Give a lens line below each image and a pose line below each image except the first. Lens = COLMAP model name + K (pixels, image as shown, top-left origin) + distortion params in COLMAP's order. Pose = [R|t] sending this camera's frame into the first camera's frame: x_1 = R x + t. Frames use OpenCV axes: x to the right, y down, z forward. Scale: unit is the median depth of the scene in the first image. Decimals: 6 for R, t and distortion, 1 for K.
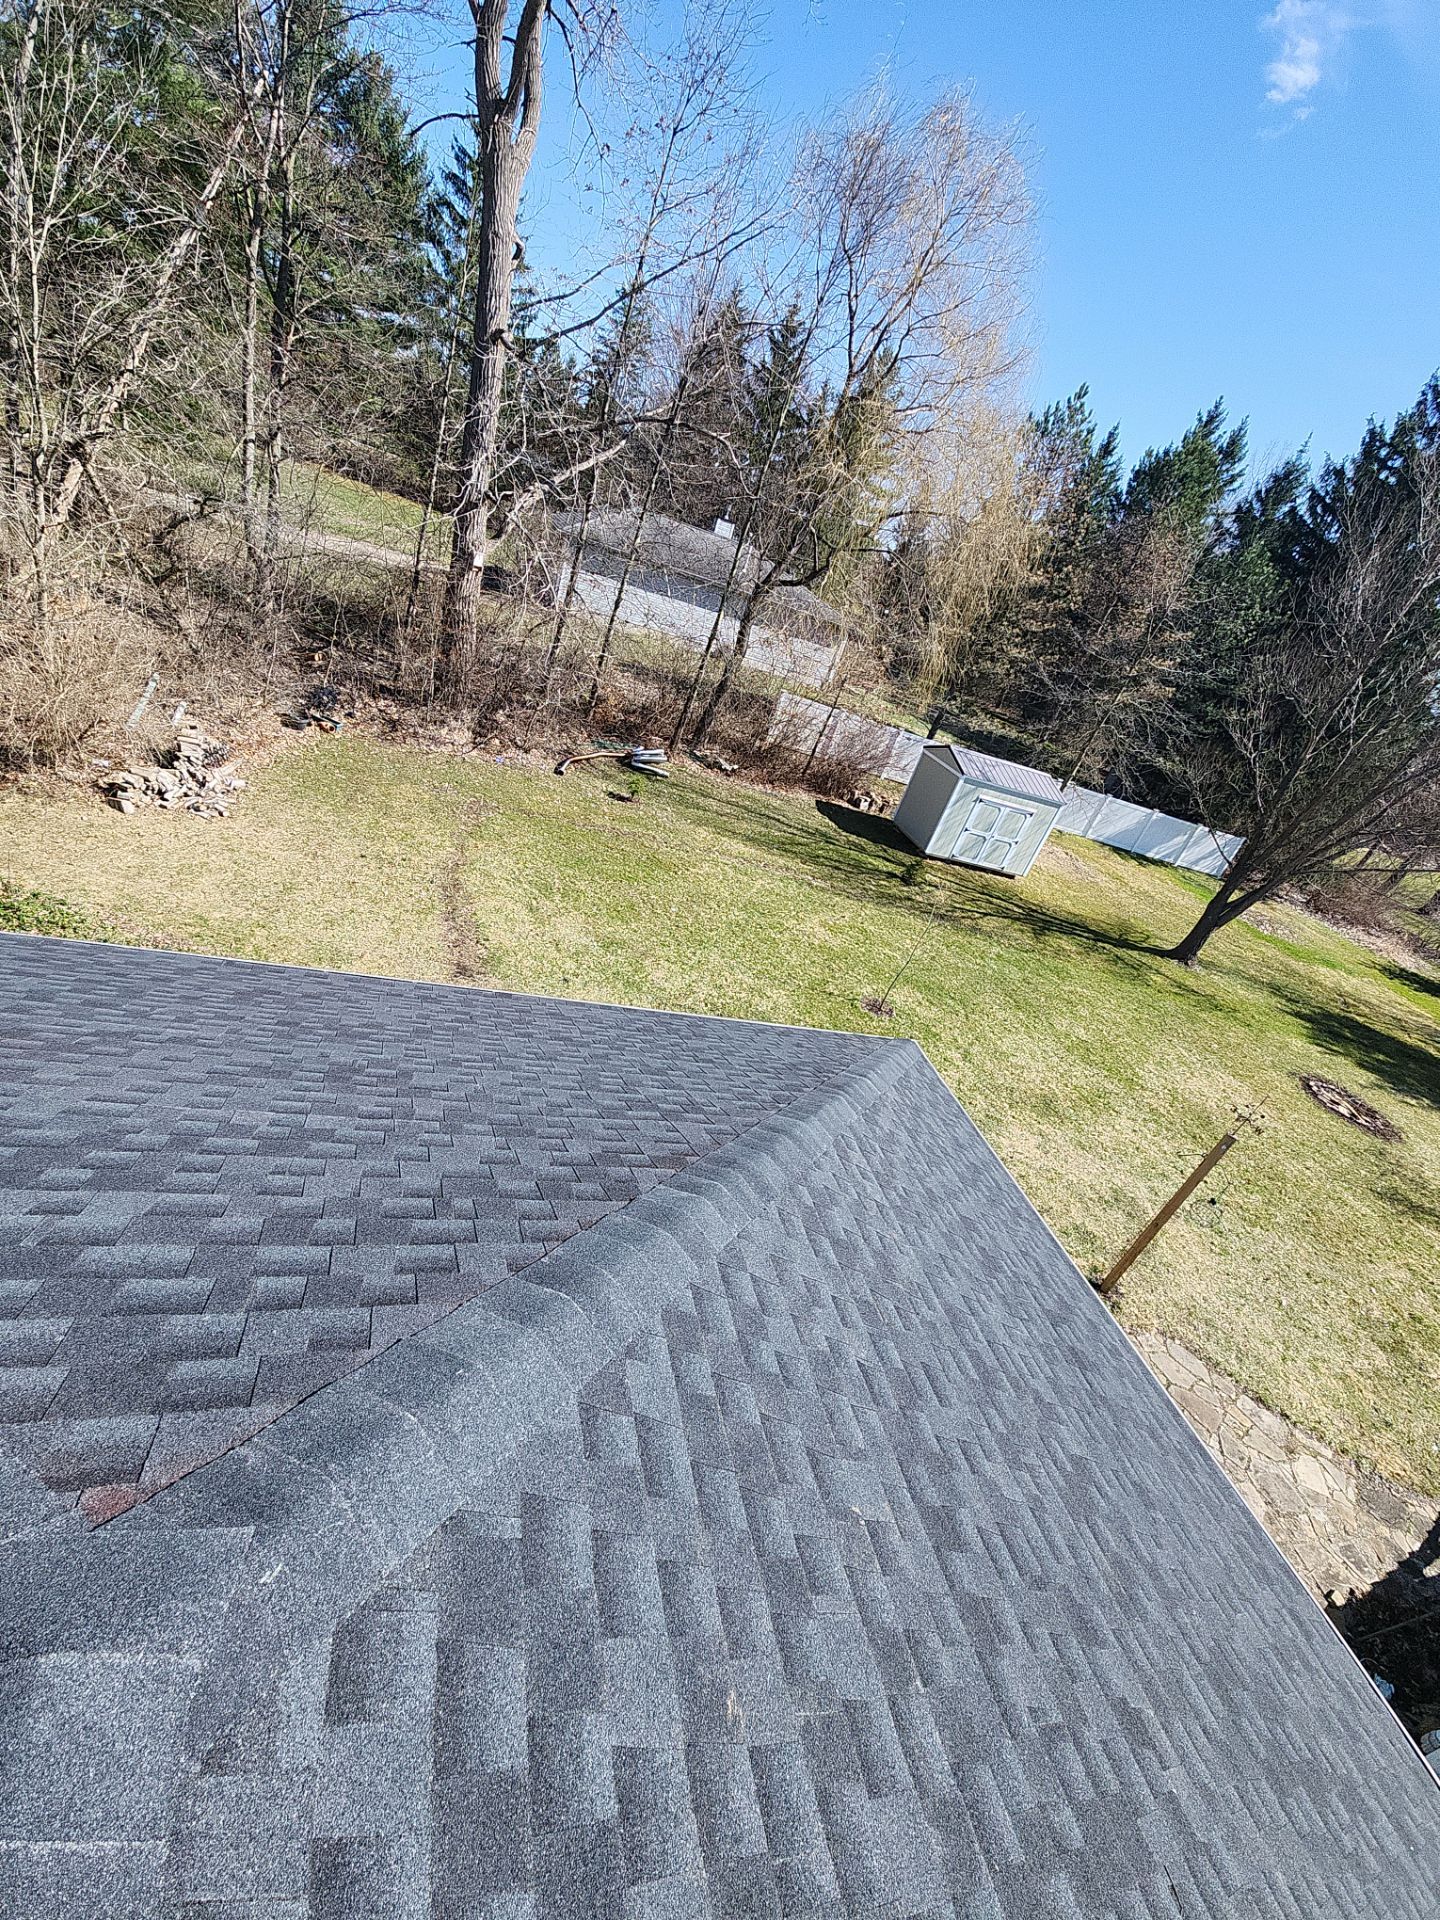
lens RADIAL K [[775.2, 0, 720.0], [0, 775.2, 960.0], [0, 0, 1]] dist [-0.000028, -0.000173]
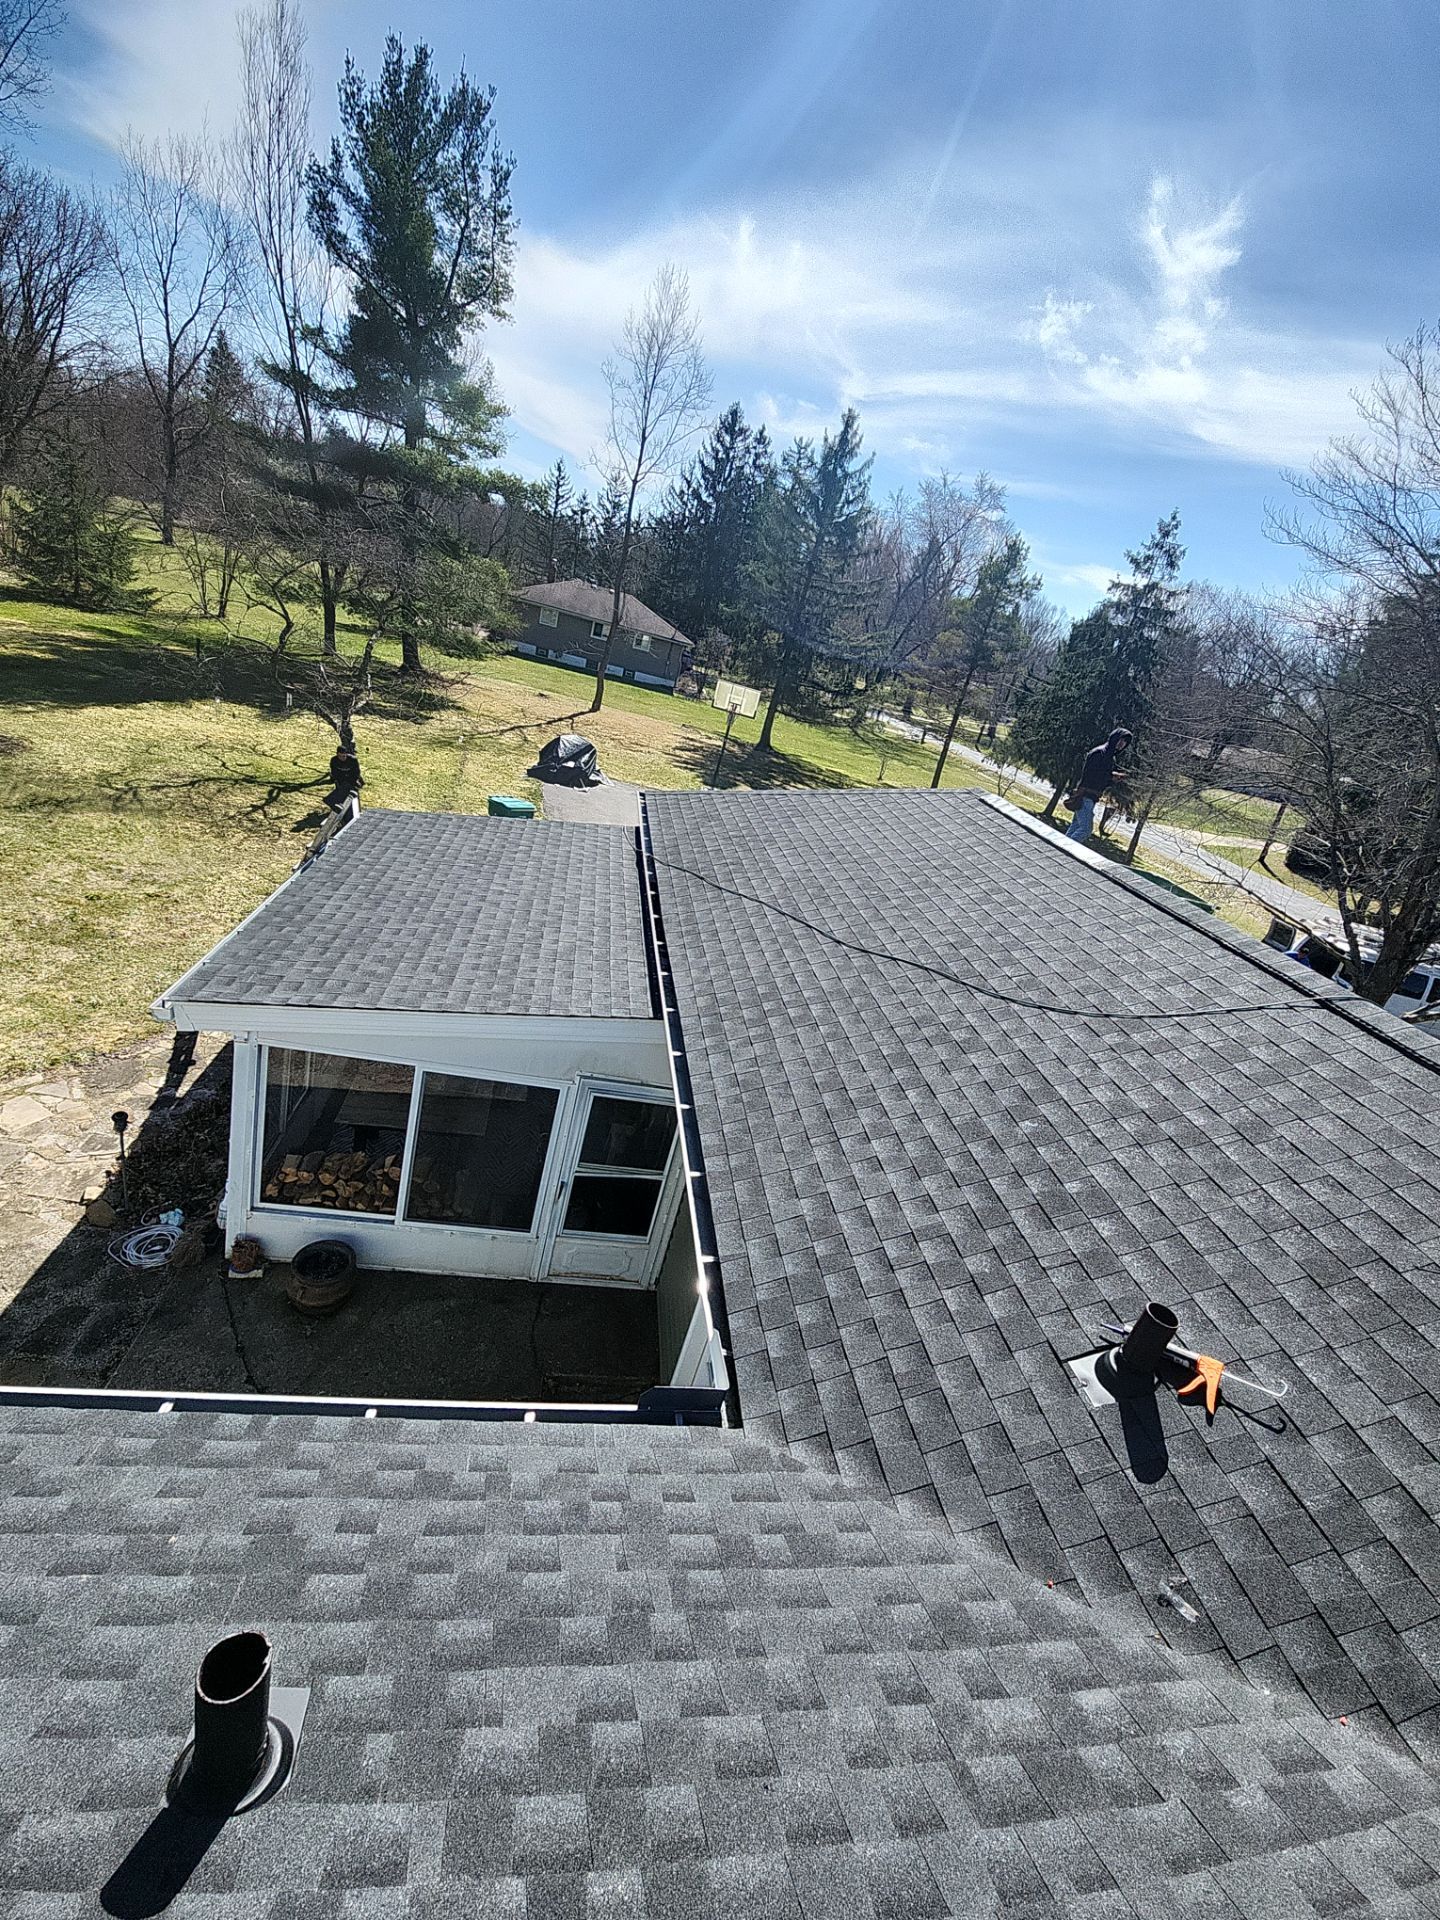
lens RADIAL K [[815.8, 0, 738.5], [0, 815.8, 959.6], [0, 0, 1]] dist [-0.004250, -0.000417]
pose [[0.157212, -0.619947, 0.768733, 0.122374], [0.281137, 0.774299, 0.566942, 0.100122], [-0.946703, 0.126989, 0.296019, -0.003756]]
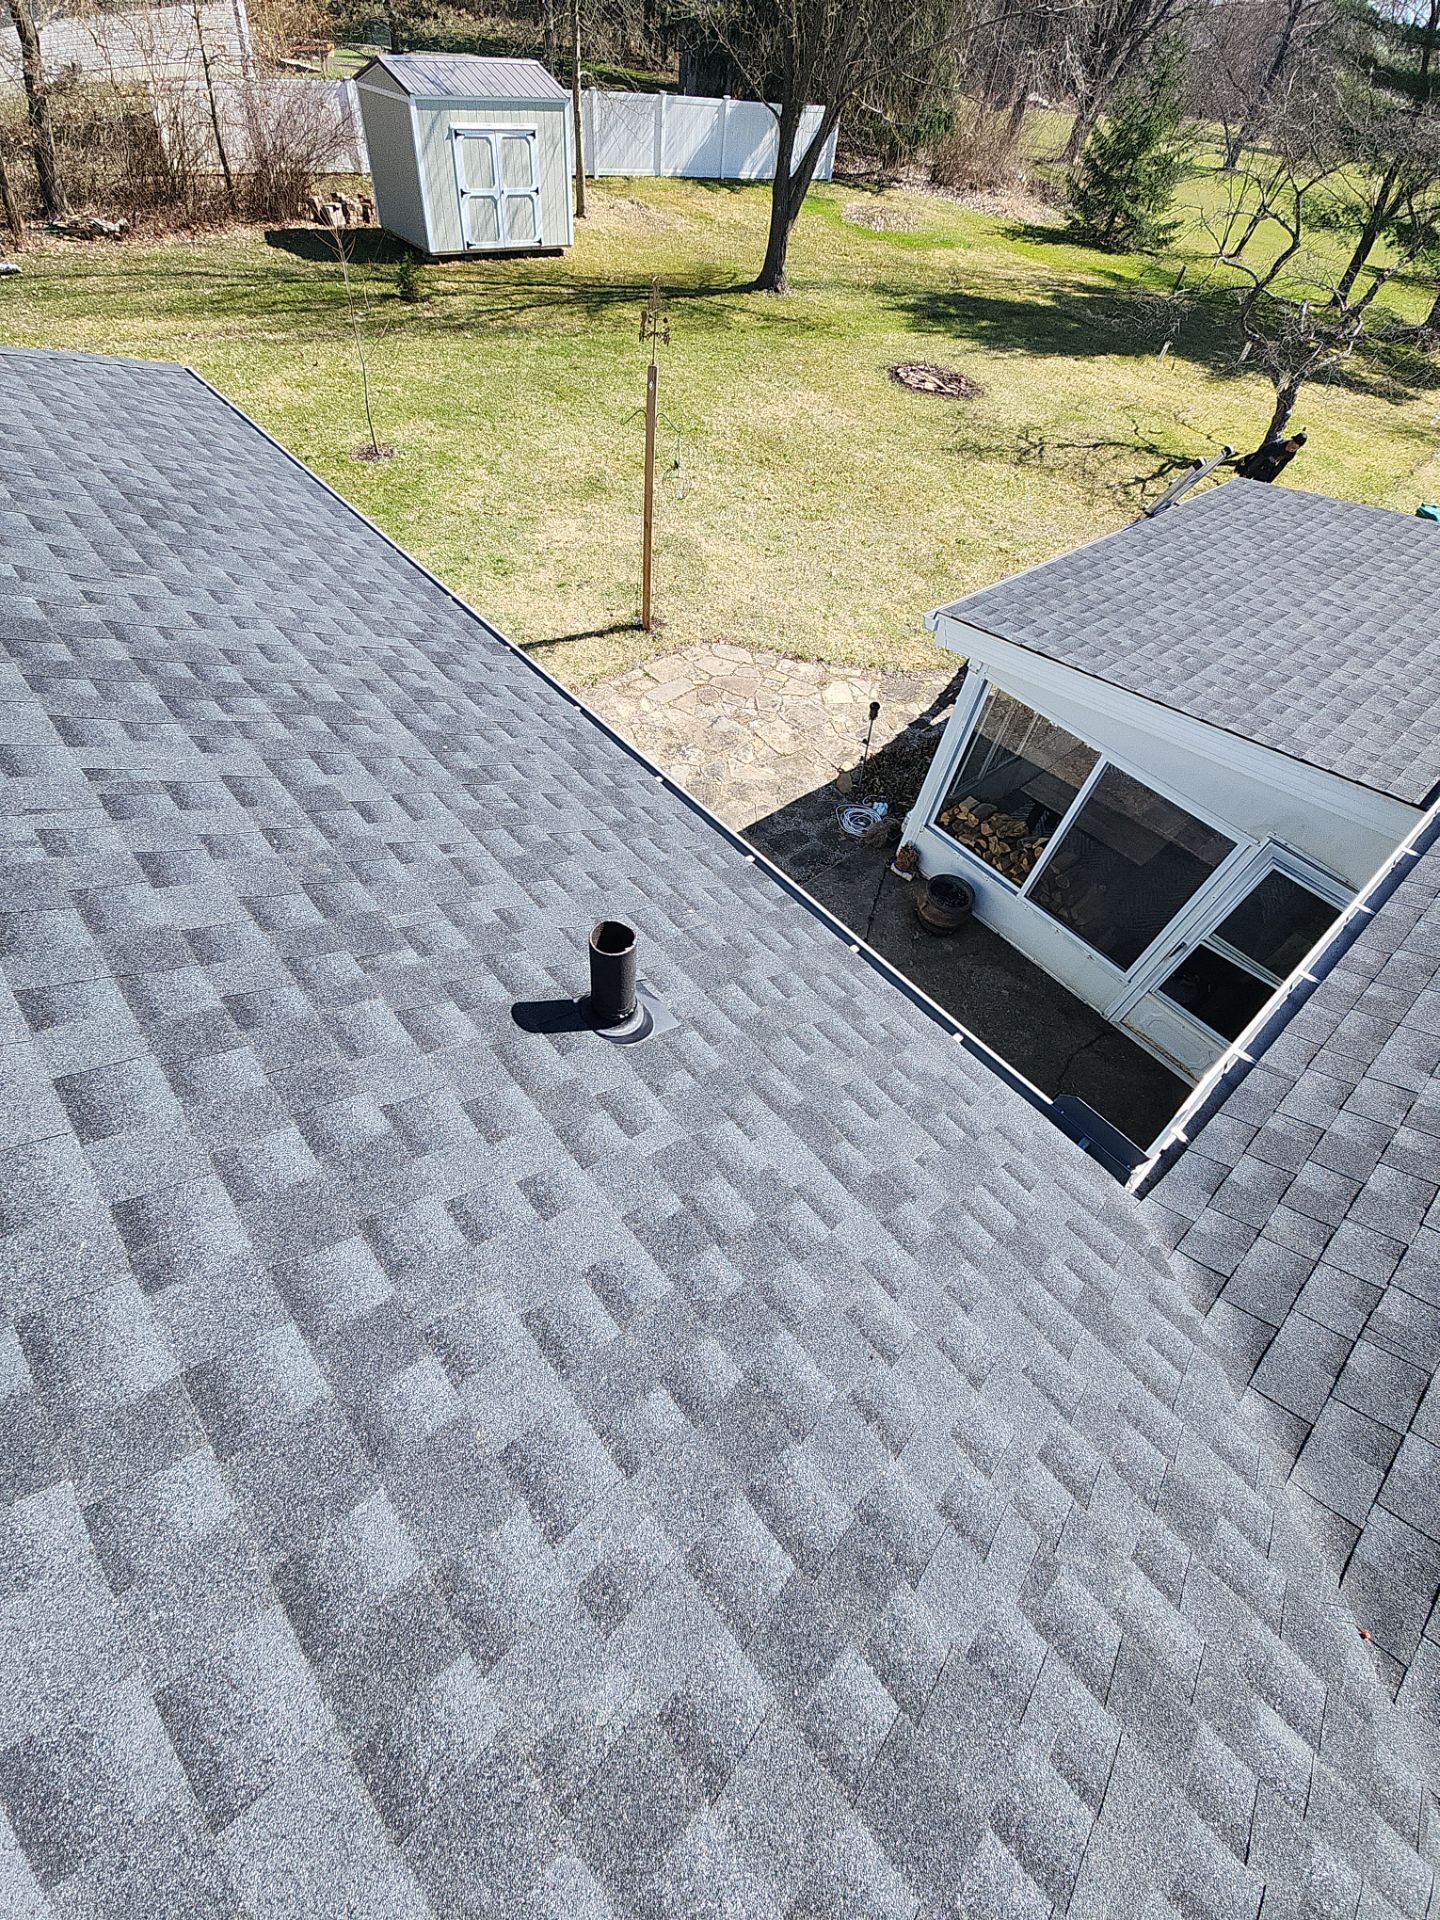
lens RADIAL K [[752.7, 0, 720.0], [0, 752.7, 960.0], [0, 0, 1]] dist [0.022792, -0.013394]
pose [[0.872331, -0.482203, 0.080743, 0.132690], [0.376998, 0.768563, 0.516898, 0.129950], [-0.311306, -0.420466, 0.852230, -0.015217]]
